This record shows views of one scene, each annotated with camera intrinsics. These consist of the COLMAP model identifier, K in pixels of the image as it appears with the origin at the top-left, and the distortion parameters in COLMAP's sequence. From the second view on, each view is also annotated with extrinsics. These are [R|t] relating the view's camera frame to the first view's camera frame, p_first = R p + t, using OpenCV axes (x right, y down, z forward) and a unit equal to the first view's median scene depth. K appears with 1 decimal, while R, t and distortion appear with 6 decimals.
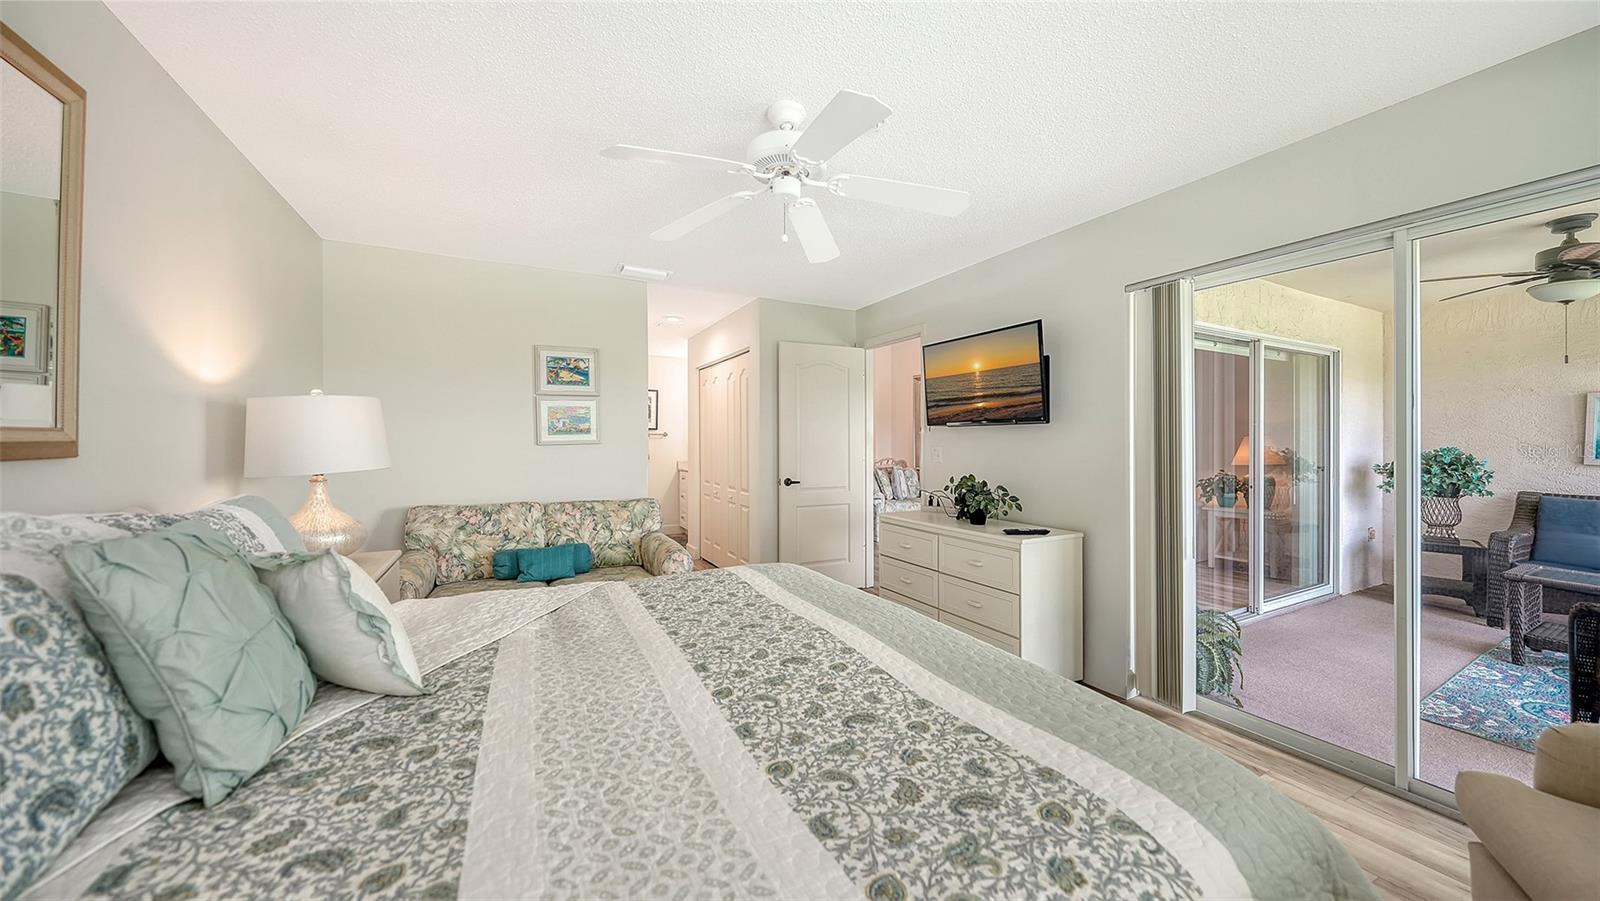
lens RADIAL K [[563.0, 0, 804.6], [0, 563.0, 439.9], [0, 0, 1]] dist [-0.006409, 0.000066]
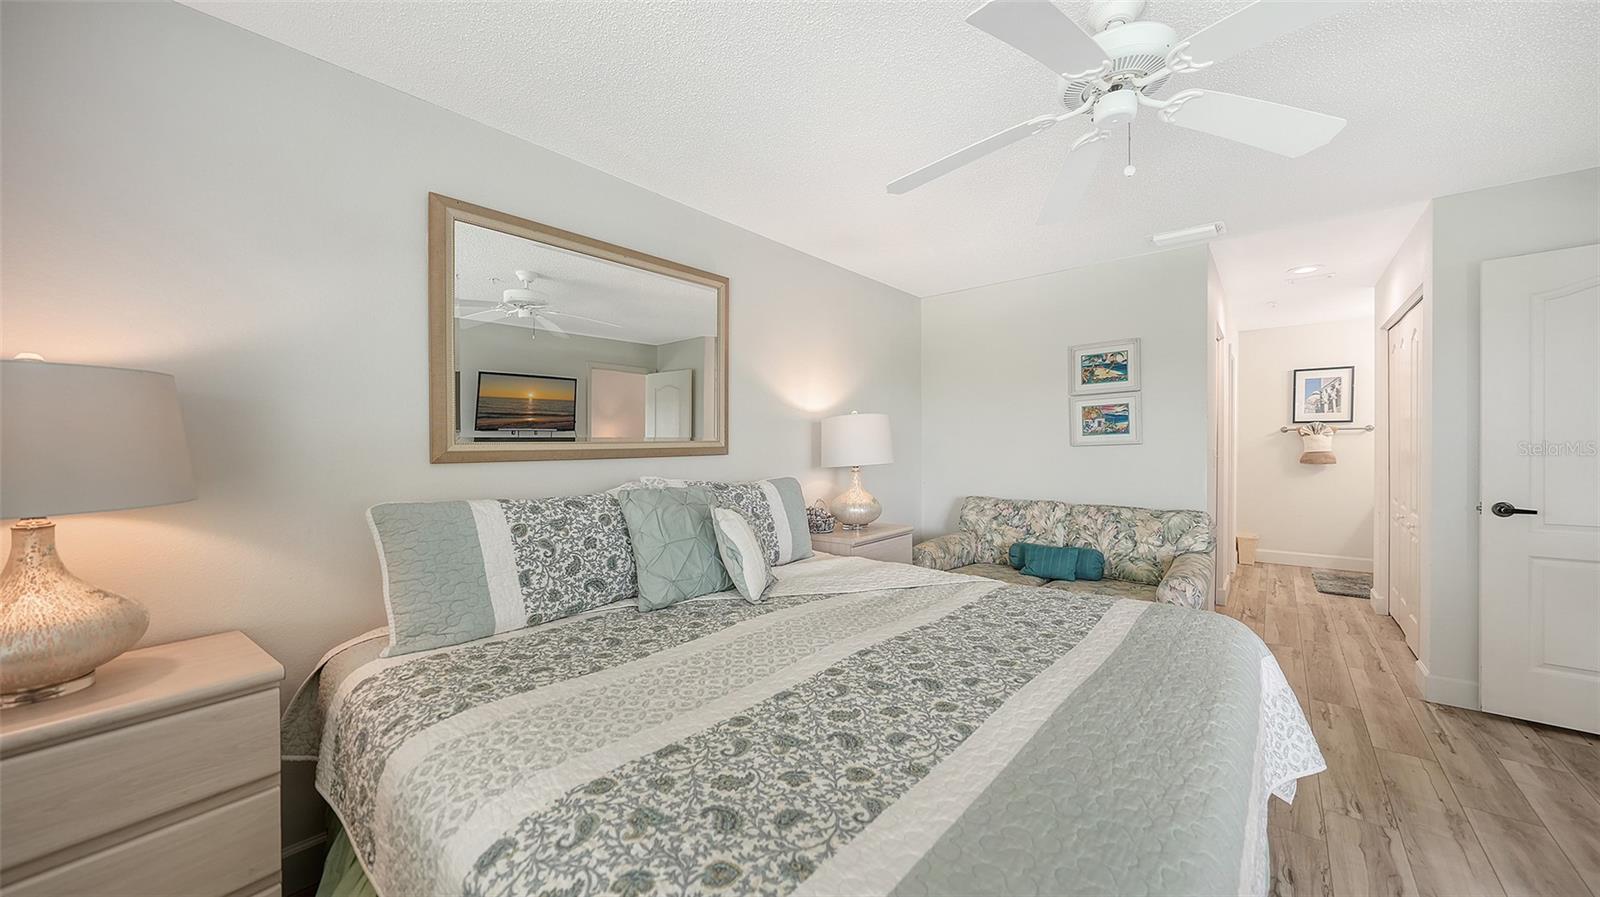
lens RADIAL K [[559.3, 0, 788.9], [0, 559.3, 446.3], [0, 0, 1]] dist [-0.001423, -0.000243]
pose [[0.360813, -0.002912, -0.932634, 0.602429], [0.015012, 0.999884, 0.002685, -0.000965], [0.932517, -0.014970, 0.360815, 0.368030]]
